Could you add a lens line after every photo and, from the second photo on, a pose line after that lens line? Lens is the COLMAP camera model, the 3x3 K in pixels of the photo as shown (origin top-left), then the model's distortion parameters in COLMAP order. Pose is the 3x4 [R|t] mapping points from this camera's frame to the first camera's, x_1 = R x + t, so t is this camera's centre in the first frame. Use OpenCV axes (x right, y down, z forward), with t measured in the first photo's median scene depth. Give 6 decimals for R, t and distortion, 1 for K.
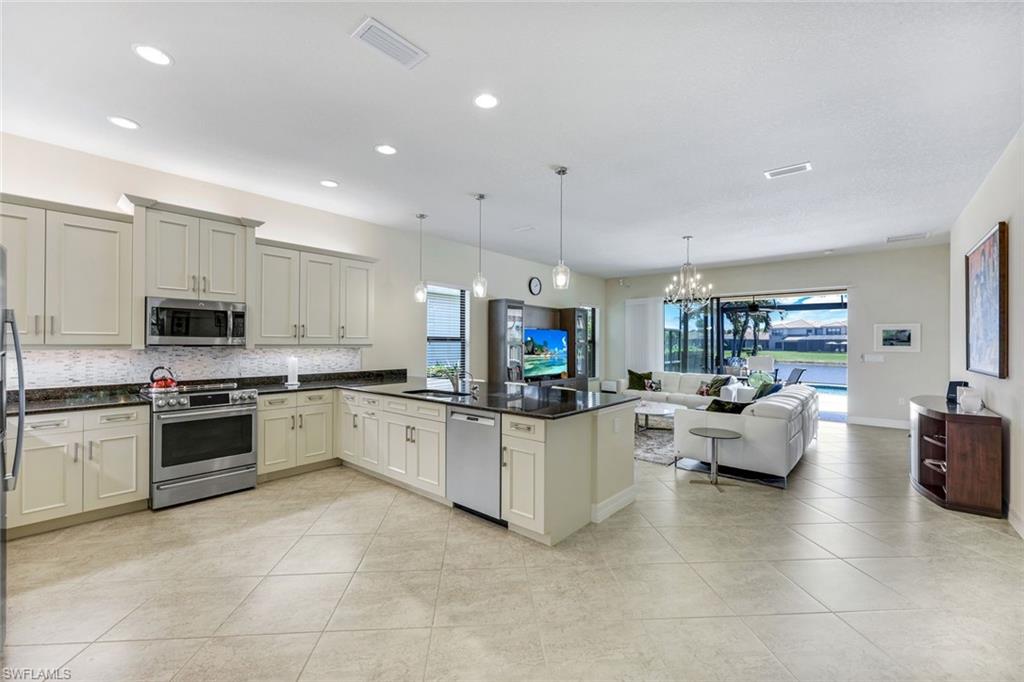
lens RADIAL K [[416.1, 0, 514.6], [0, 416.1, 340.7], [0, 0, 1]] dist [0.001934, 0.000658]
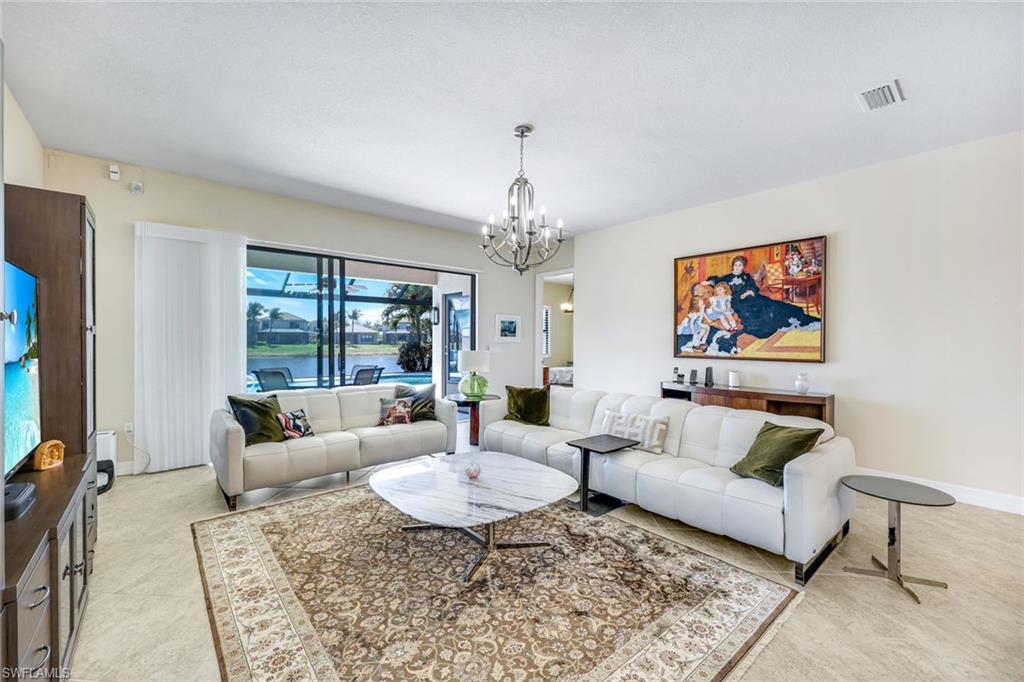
lens RADIAL K [[416.1, 0, 502.2], [0, 416.1, 339.3], [0, 0, 1]] dist [0.001934, 0.000658]
pose [[0.158668, -0.006402, 0.987311, -0.092366], [-0.010106, 0.999916, 0.008107, 0.009626], [-0.987280, -0.011264, 0.158590, 0.772621]]
